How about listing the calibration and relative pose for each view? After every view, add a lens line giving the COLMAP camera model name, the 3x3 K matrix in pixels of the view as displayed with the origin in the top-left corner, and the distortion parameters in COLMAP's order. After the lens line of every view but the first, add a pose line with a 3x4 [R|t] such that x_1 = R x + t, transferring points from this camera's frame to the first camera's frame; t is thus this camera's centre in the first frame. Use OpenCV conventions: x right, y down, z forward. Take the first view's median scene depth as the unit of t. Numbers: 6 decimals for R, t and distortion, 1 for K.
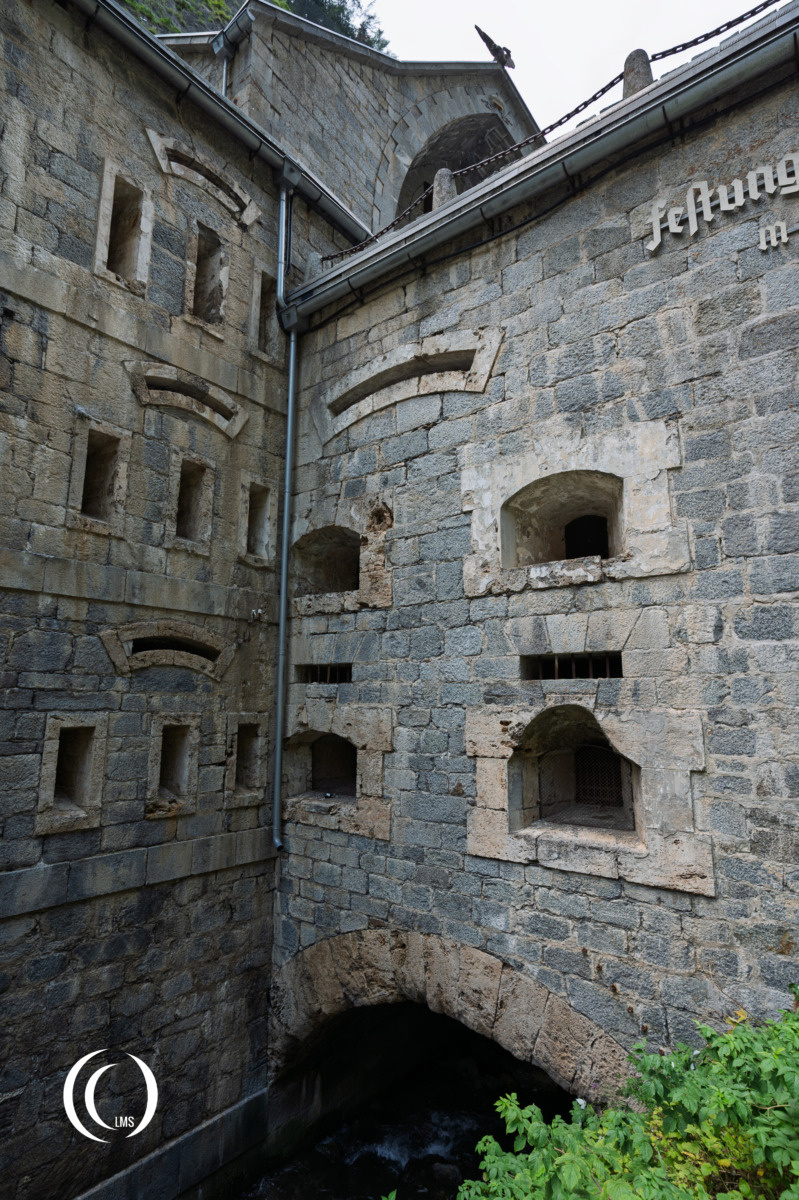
lens RADIAL K [[577.5, 0, 399.5], [0, 577.5, 600.0], [0, 0, 1]] dist [-0.024508, 0.017419]
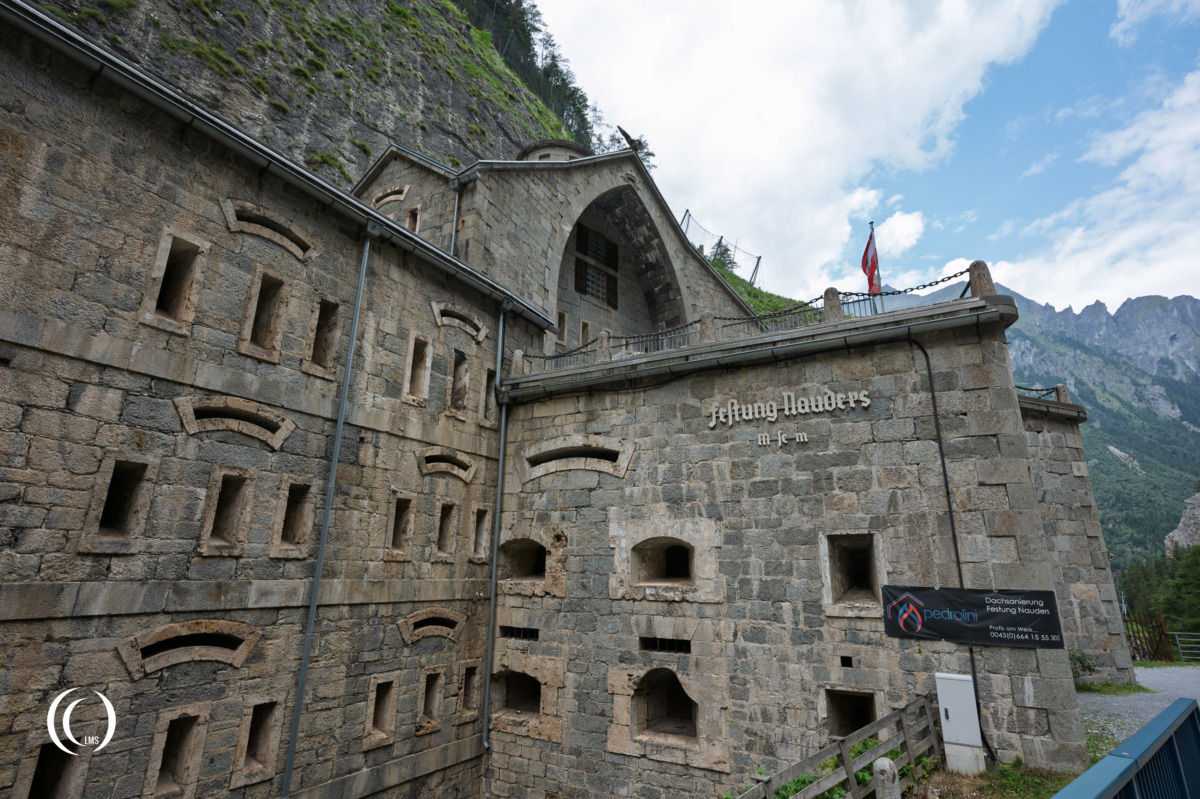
lens RADIAL K [[566.6, 0, 600.0], [0, 566.6, 399.5], [0, 0, 1]] dist [-0.023438, 0.016583]
pose [[0.988139, 0.050932, 0.144873, -0.202298], [-0.036226, 0.994083, -0.102401, -0.441960], [-0.149231, 0.095938, 0.984137, -0.781711]]
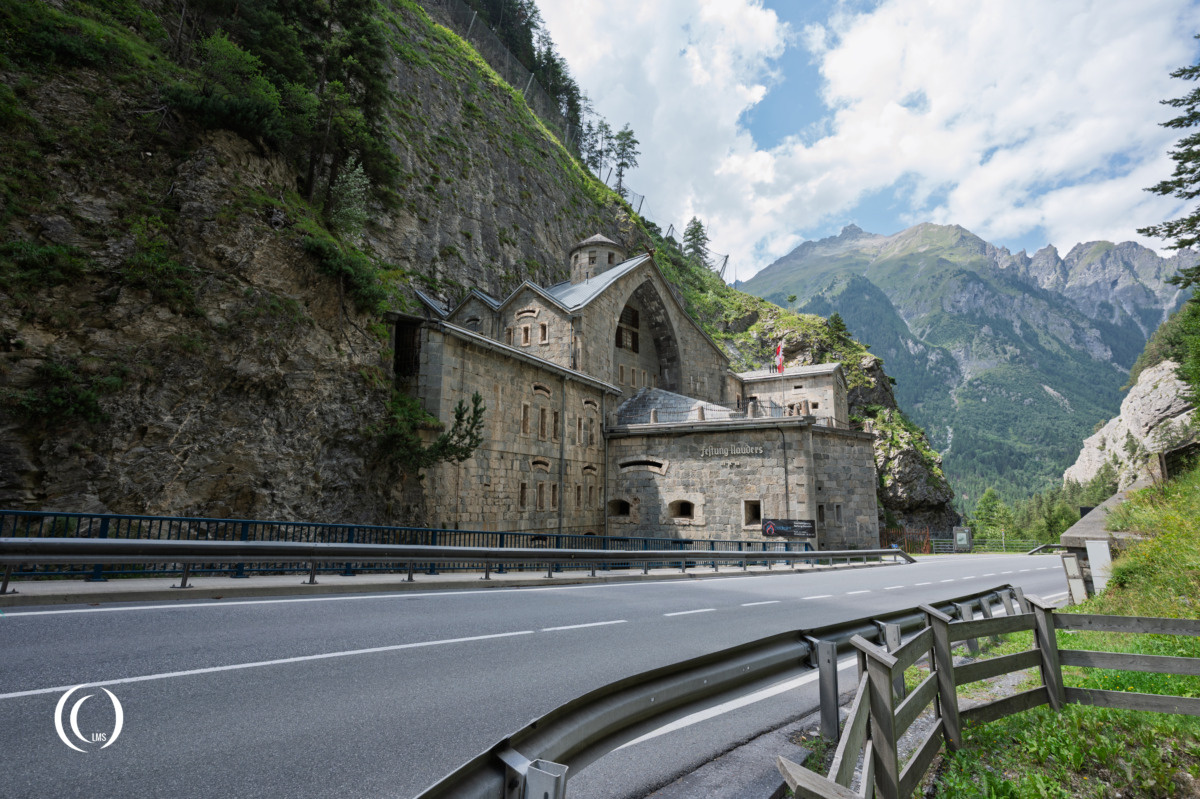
lens RADIAL K [[577.5, 0, 592.7], [0, 577.5, 394.3], [0, 0, 1]] dist [-0.024508, 0.017419]
pose [[0.978743, 0.038452, 0.201453, -1.320887], [-0.040630, 0.999152, 0.006688, -1.014922], [-0.201025, -0.014731, 0.979475, -3.228284]]
